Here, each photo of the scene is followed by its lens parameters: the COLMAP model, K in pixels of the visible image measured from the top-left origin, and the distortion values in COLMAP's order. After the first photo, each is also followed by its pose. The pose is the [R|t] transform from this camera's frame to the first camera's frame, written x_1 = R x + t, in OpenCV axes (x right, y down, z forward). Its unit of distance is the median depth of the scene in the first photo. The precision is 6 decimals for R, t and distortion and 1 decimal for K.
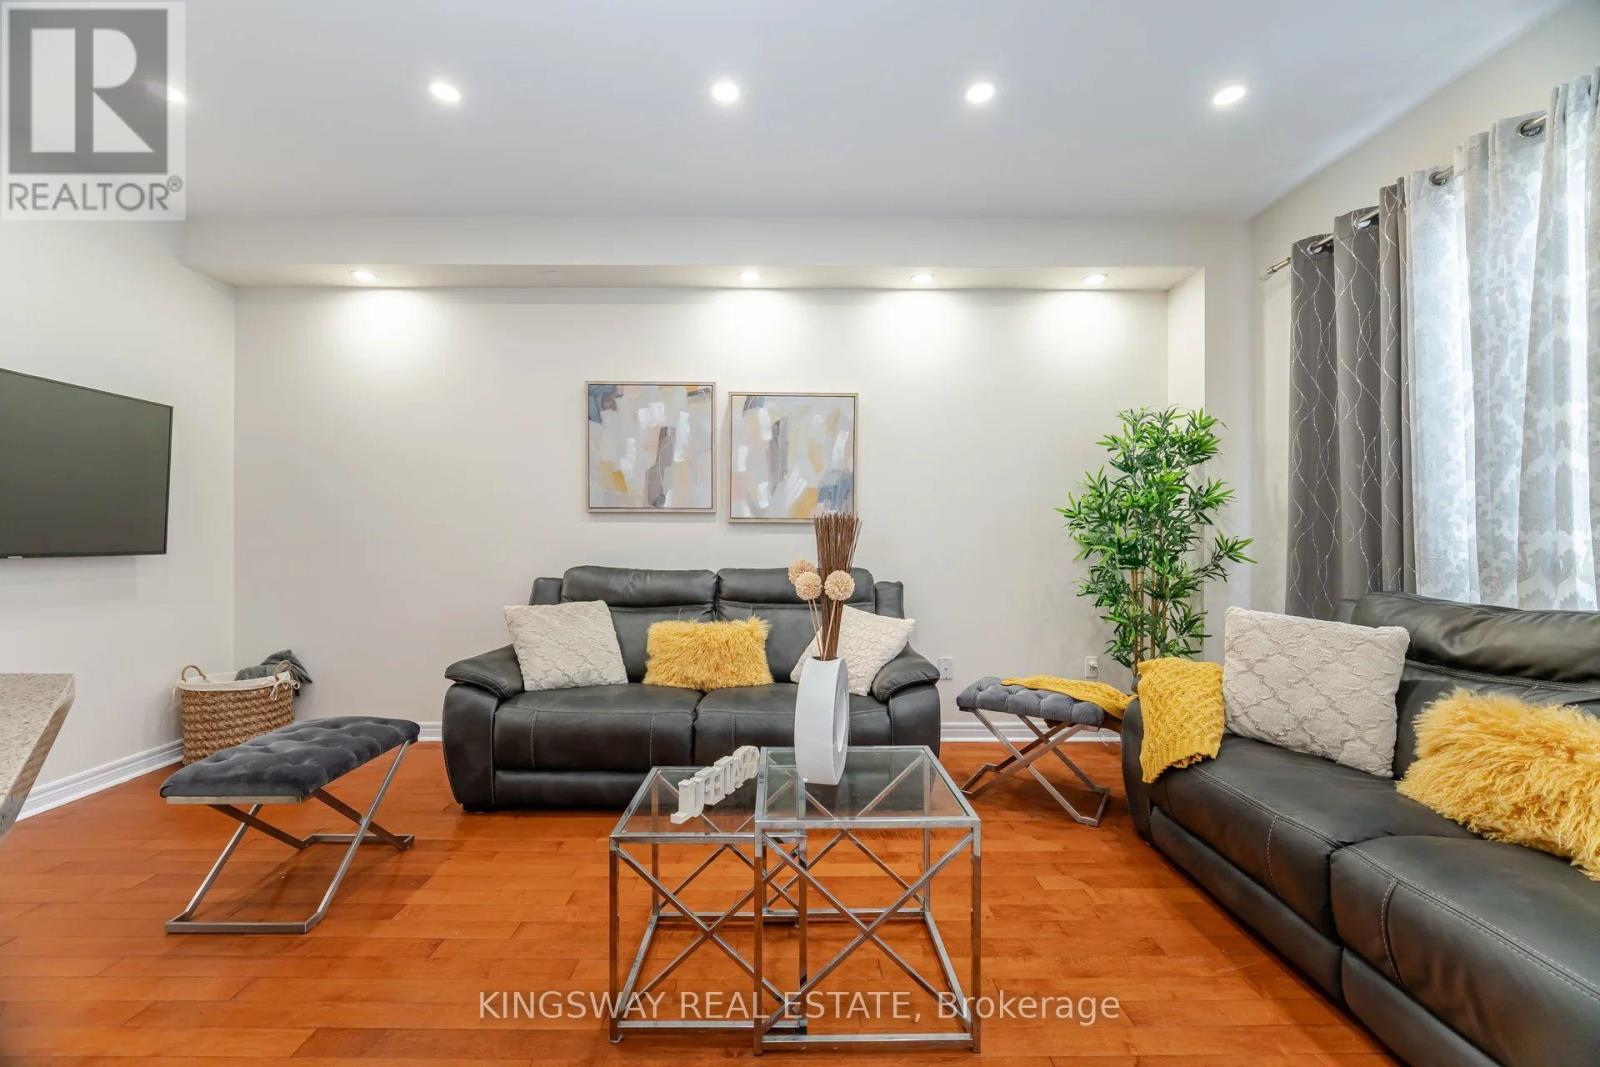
lens RADIAL K [[639.2, 0, 793.2], [0, 639.2, 538.1], [0, 0, 1]] dist [-0.006247, -0.000167]
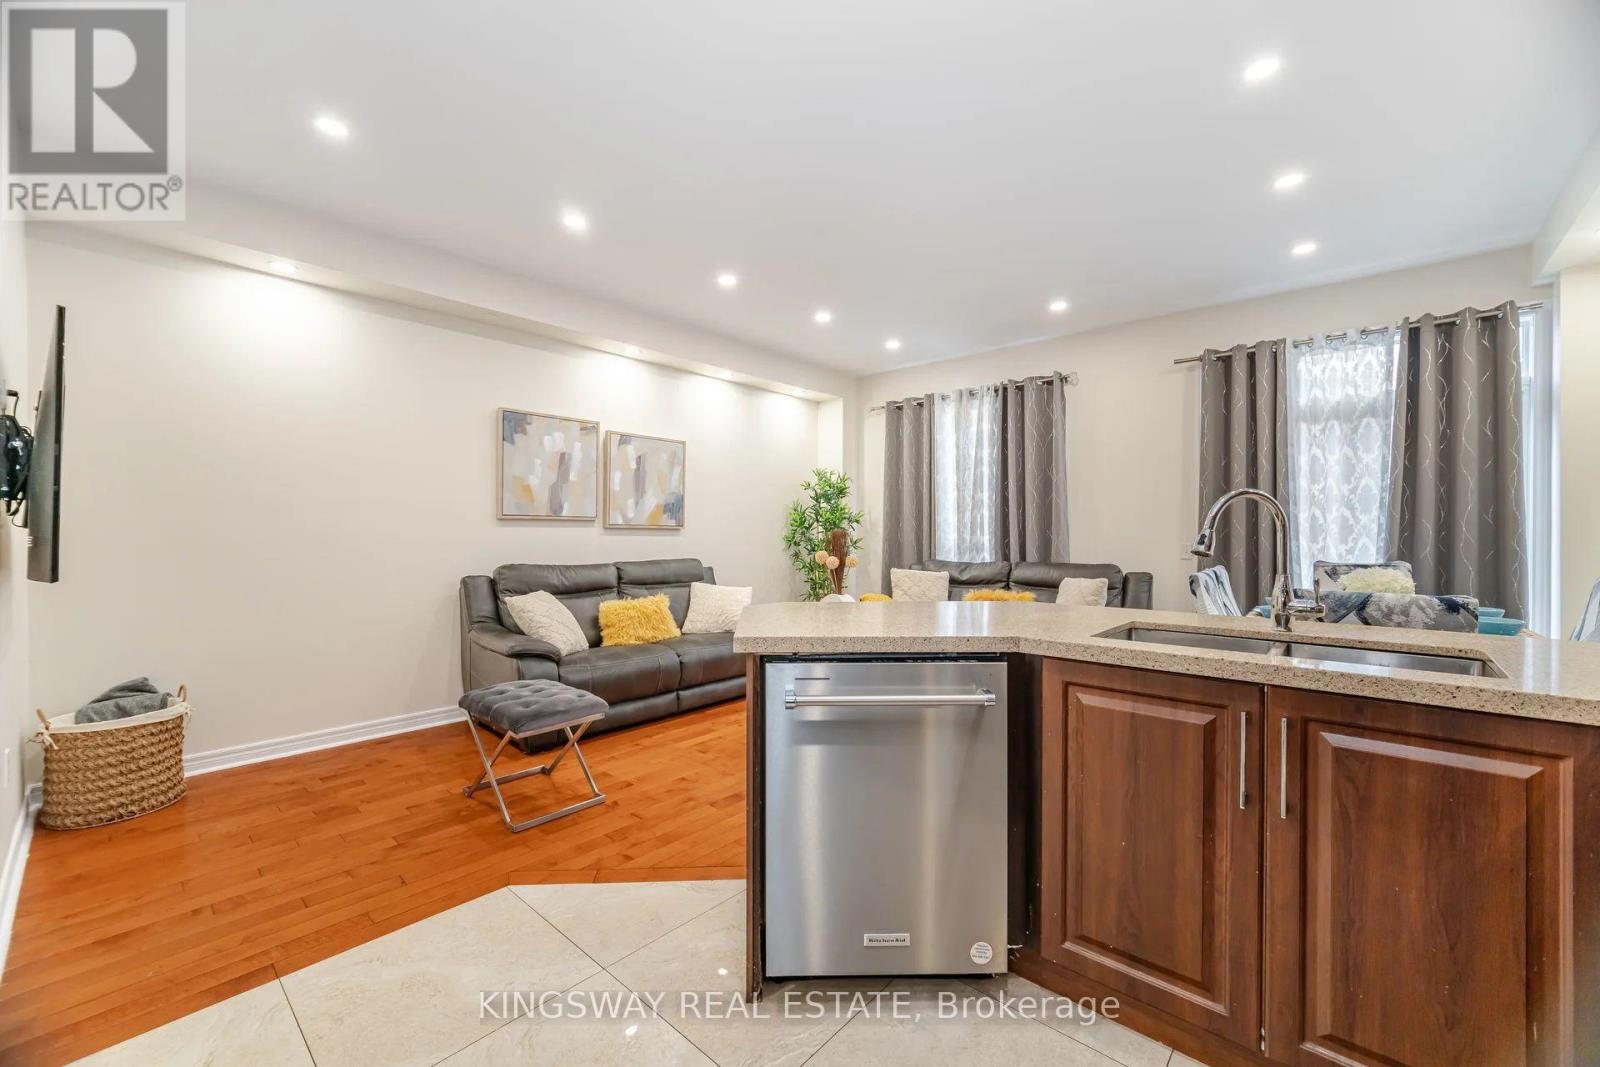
lens RADIAL K [[639.2, 0, 795.2], [0, 639.2, 538.1], [0, 0, 1]] dist [-0.006247, -0.000167]
pose [[0.676886, -0.007589, 0.736048, -0.824544], [0.001694, 0.999960, 0.008753, -0.014381], [-0.736086, -0.004678, 0.676872, -0.197621]]
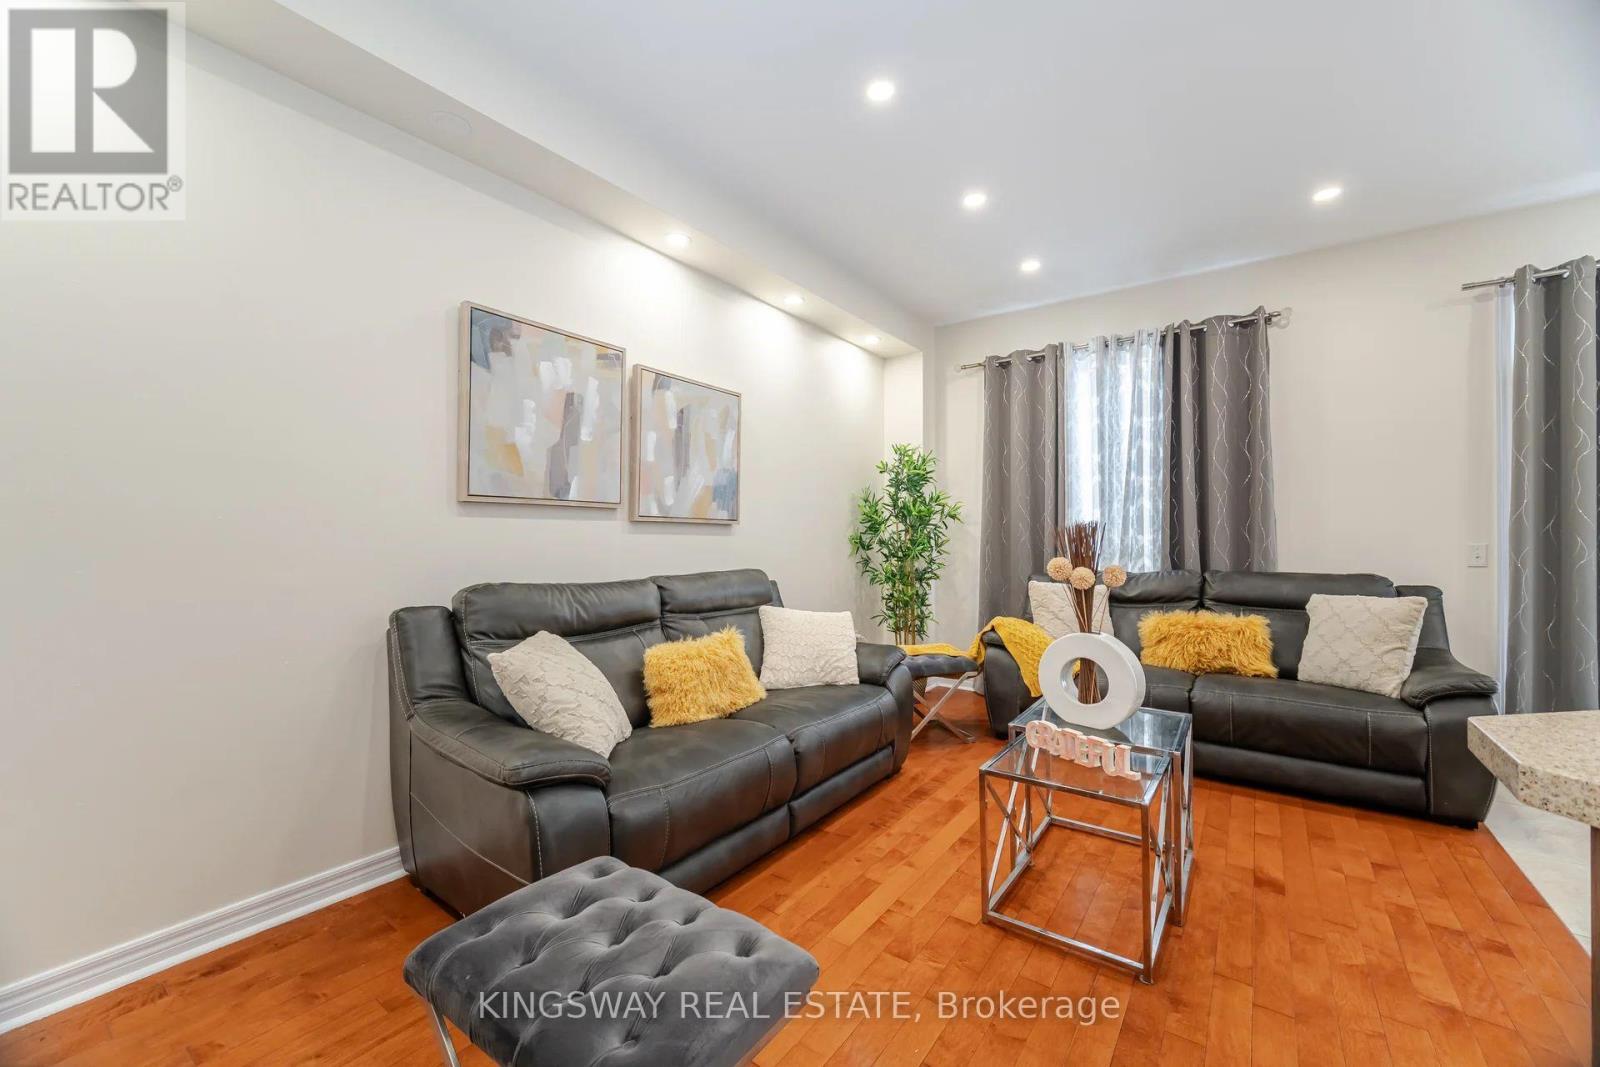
lens RADIAL K [[639.2, 0, 794.6], [0, 639.2, 536.7], [0, 0, 1]] dist [-0.006247, -0.000167]
pose [[0.594824, -0.001225, 0.803855, -0.649196], [0.001556, 0.999999, 0.000372, -0.004453], [-0.803854, 0.001030, 0.594825, 0.342429]]
